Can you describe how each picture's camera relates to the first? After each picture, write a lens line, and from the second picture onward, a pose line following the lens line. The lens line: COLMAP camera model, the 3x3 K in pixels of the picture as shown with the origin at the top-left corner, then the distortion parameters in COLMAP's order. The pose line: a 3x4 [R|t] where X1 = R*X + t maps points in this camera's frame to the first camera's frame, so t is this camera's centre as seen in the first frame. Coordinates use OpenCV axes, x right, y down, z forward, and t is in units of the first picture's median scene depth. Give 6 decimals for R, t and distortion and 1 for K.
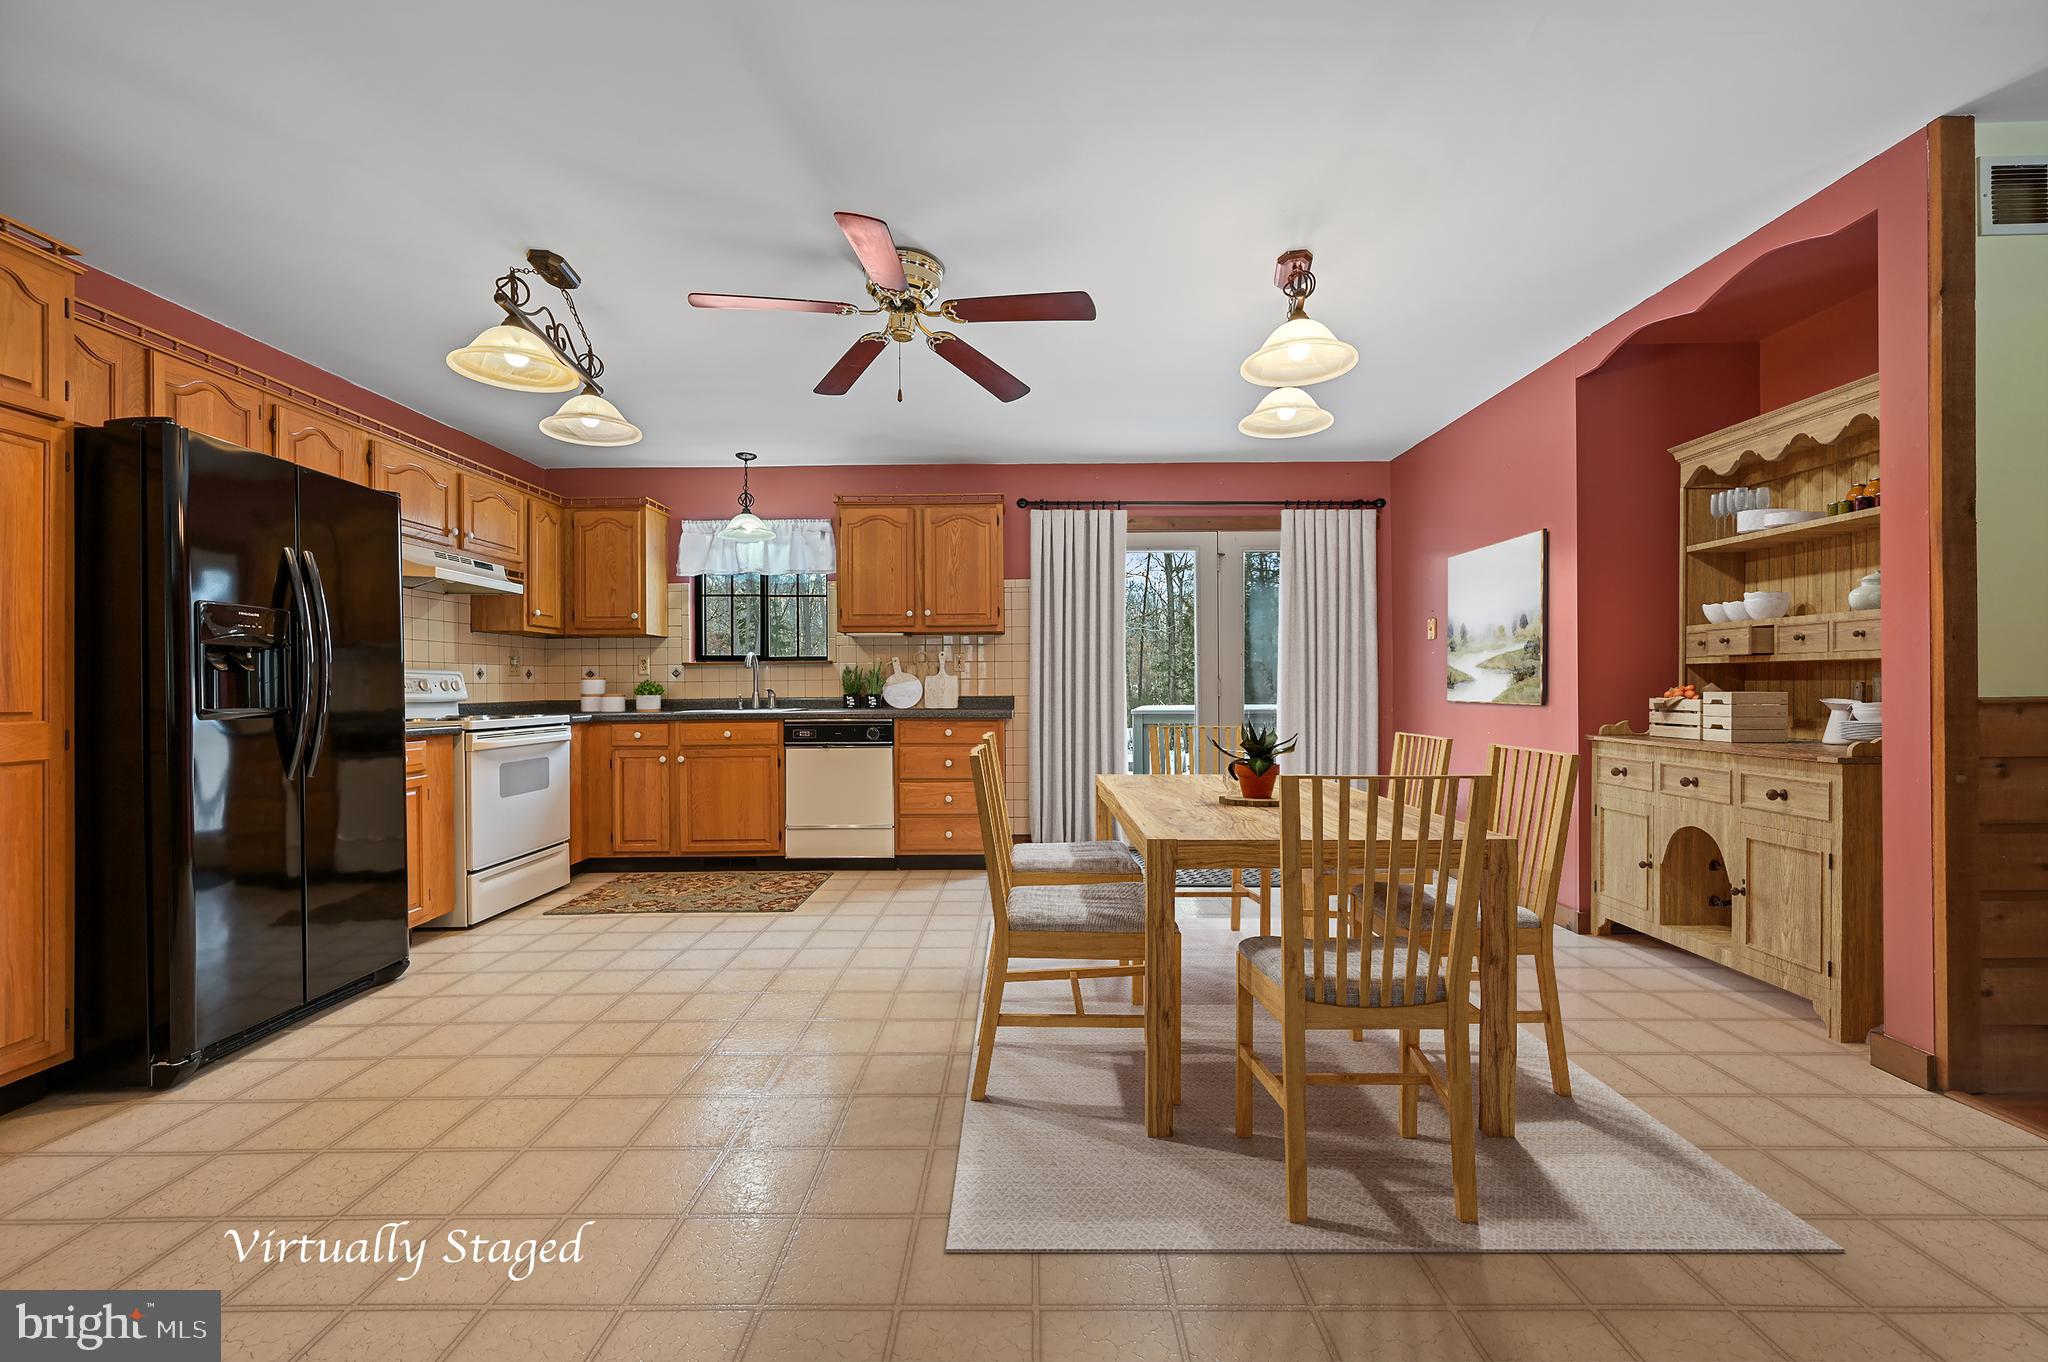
lens RADIAL K [[821.6, 0, 1021.6], [0, 821.6, 686.3], [0, 0, 1]] dist [0.001320, 0.000002]
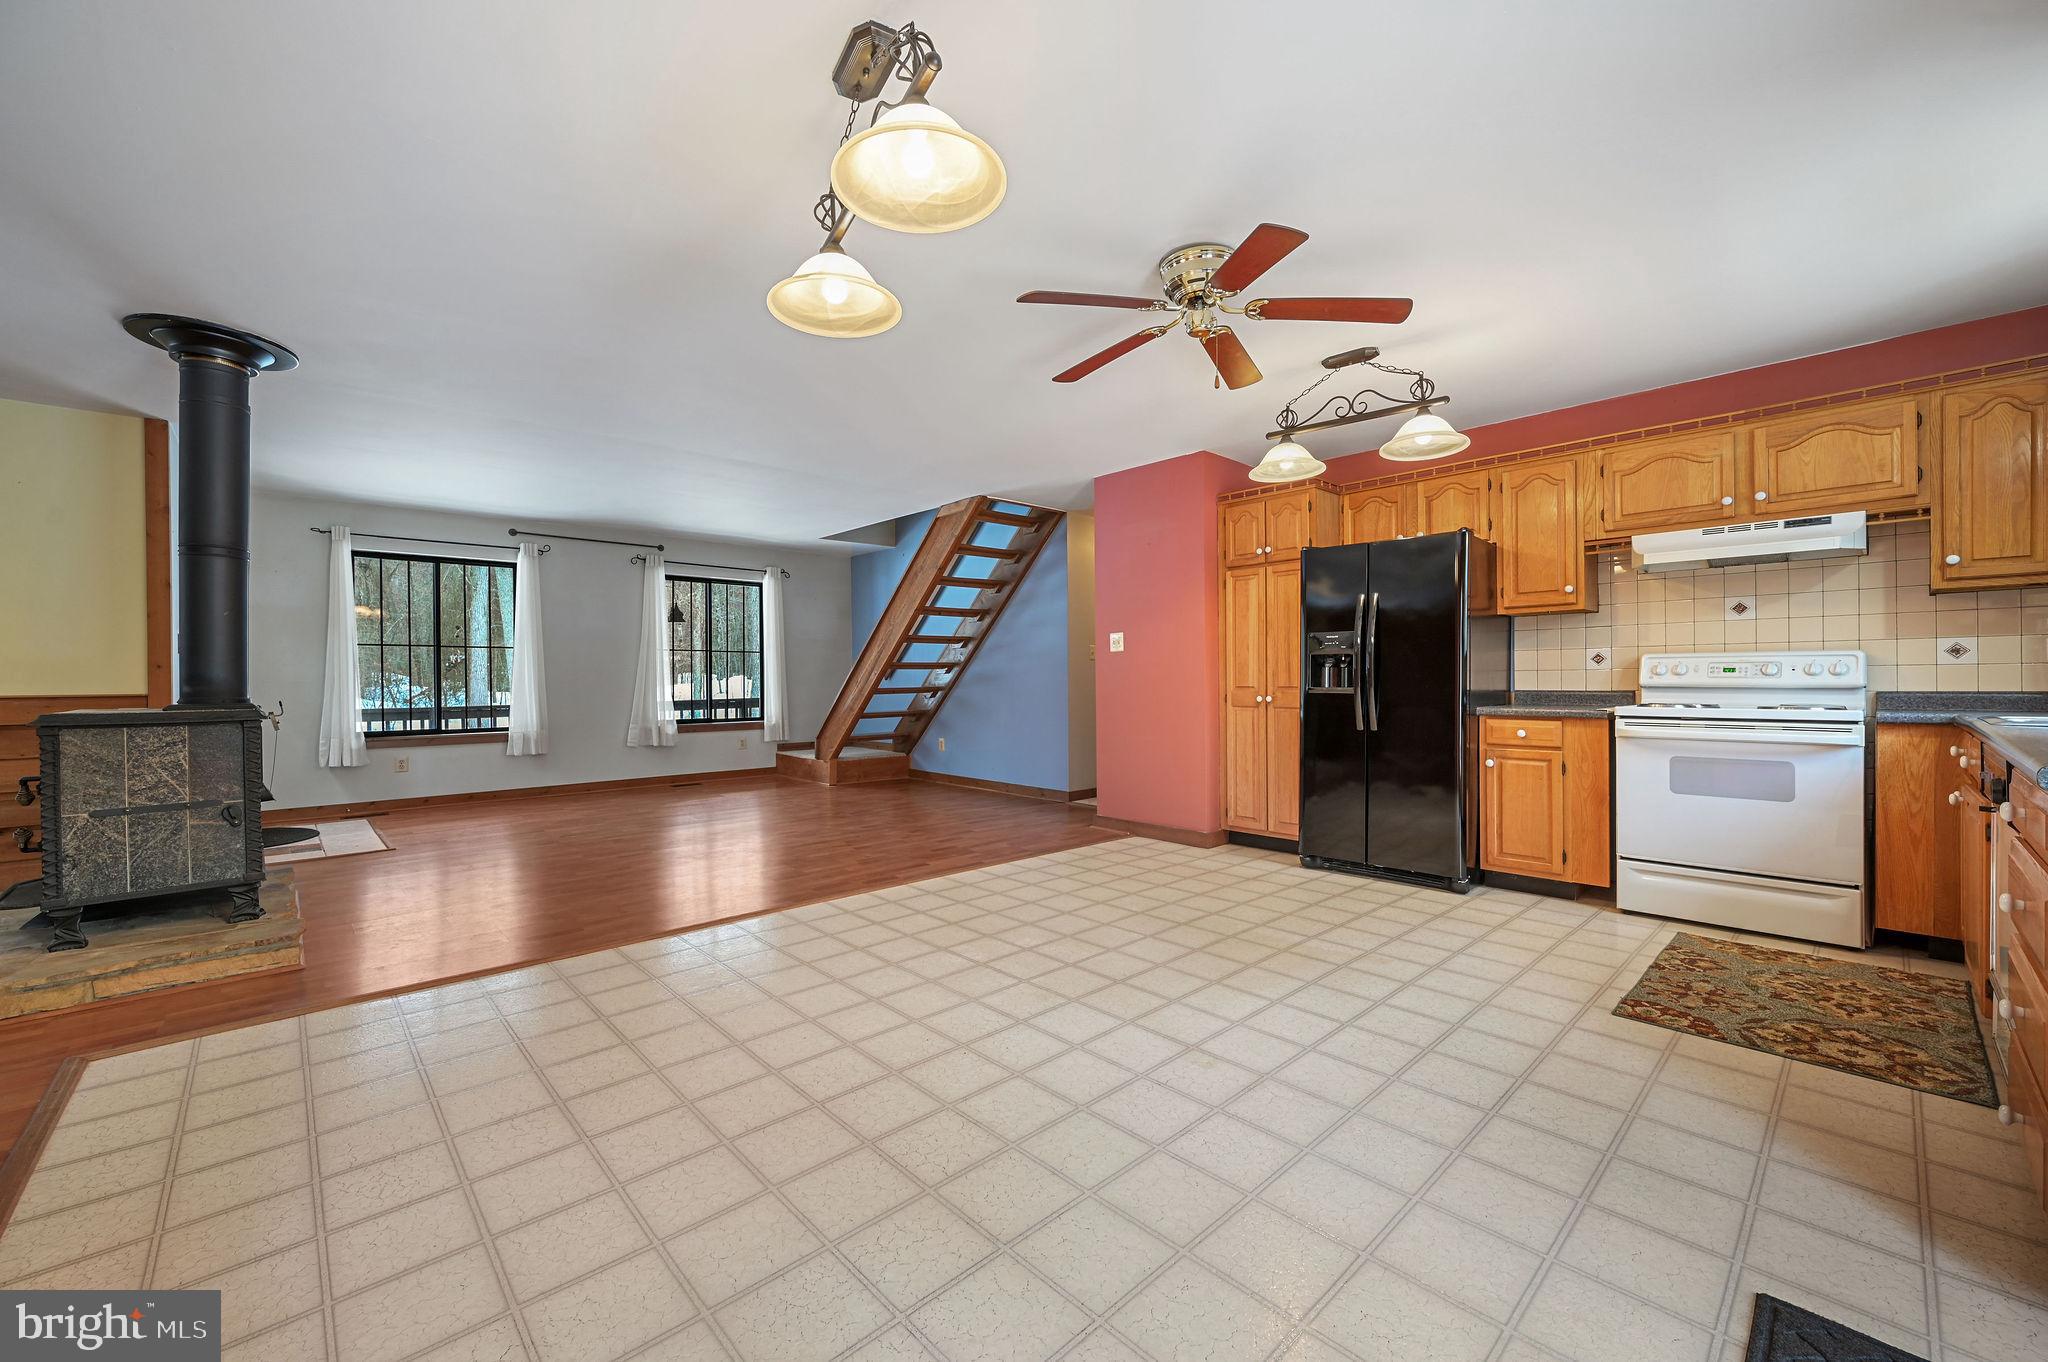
lens RADIAL K [[813.0, 0, 1017.4], [0, 813.0, 678.4], [0, 0, 1]] dist [-0.002463, 0.000045]
pose [[-0.727143, 0.009942, -0.686414, 0.430969], [0.013102, 0.999914, 0.000604, -0.002474], [0.686361, -0.008554, -0.727211, 0.955512]]
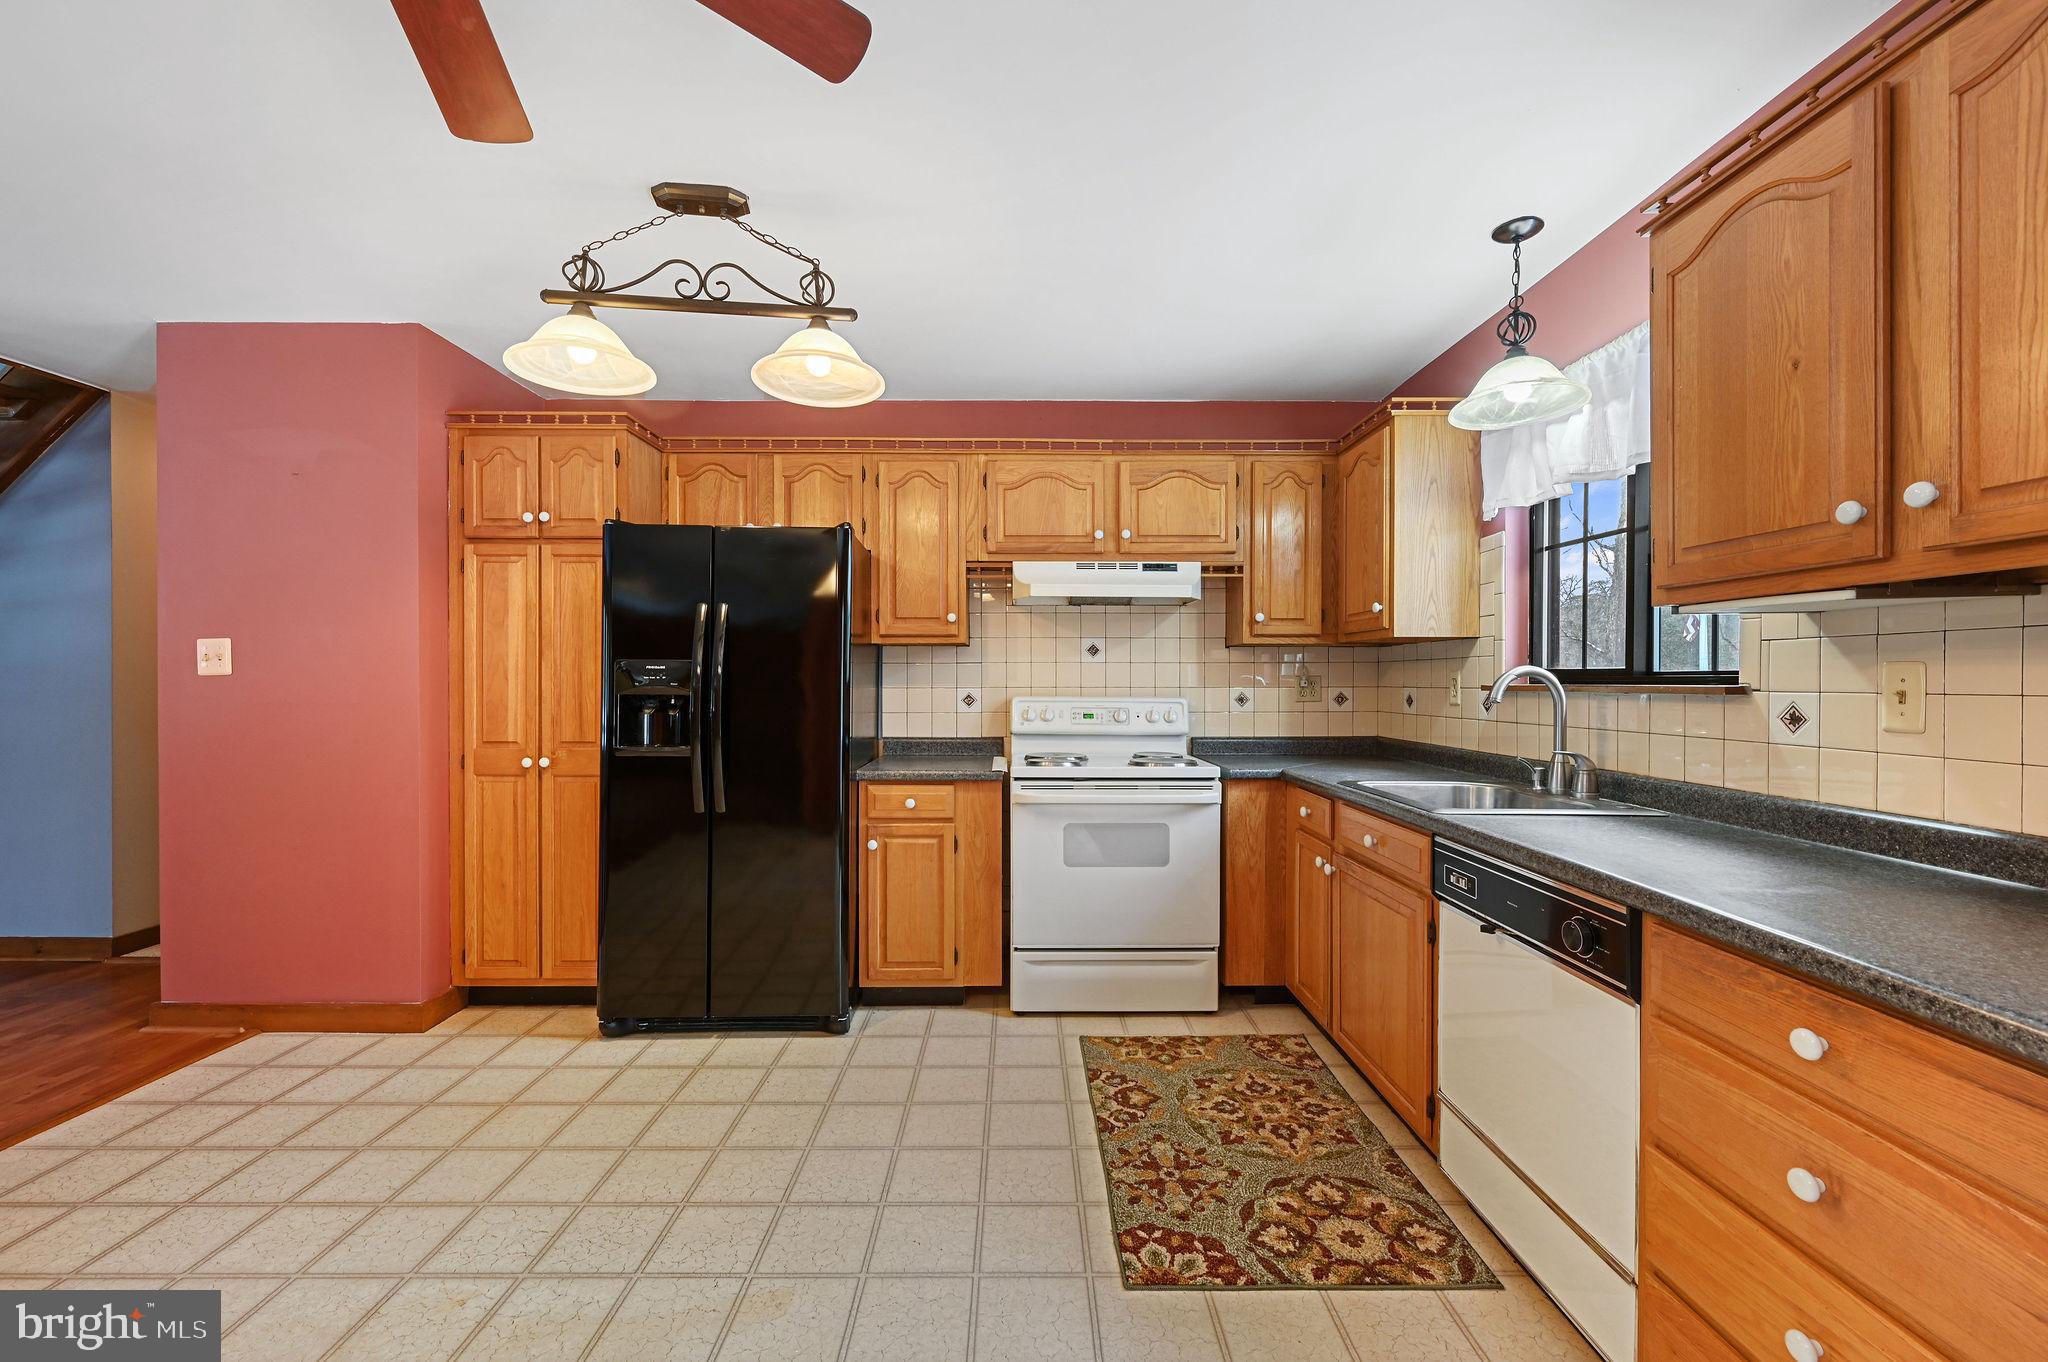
lens RADIAL K [[813.0, 0, 1022.9], [0, 813.0, 685.4], [0, 0, 1]] dist [-0.002463, 0.000045]
pose [[0.016446, 0.014592, -0.999758, 0.118434], [0.000136, 0.999893, 0.014596, -0.040705], [0.999865, -0.000376, 0.016442, 0.780690]]
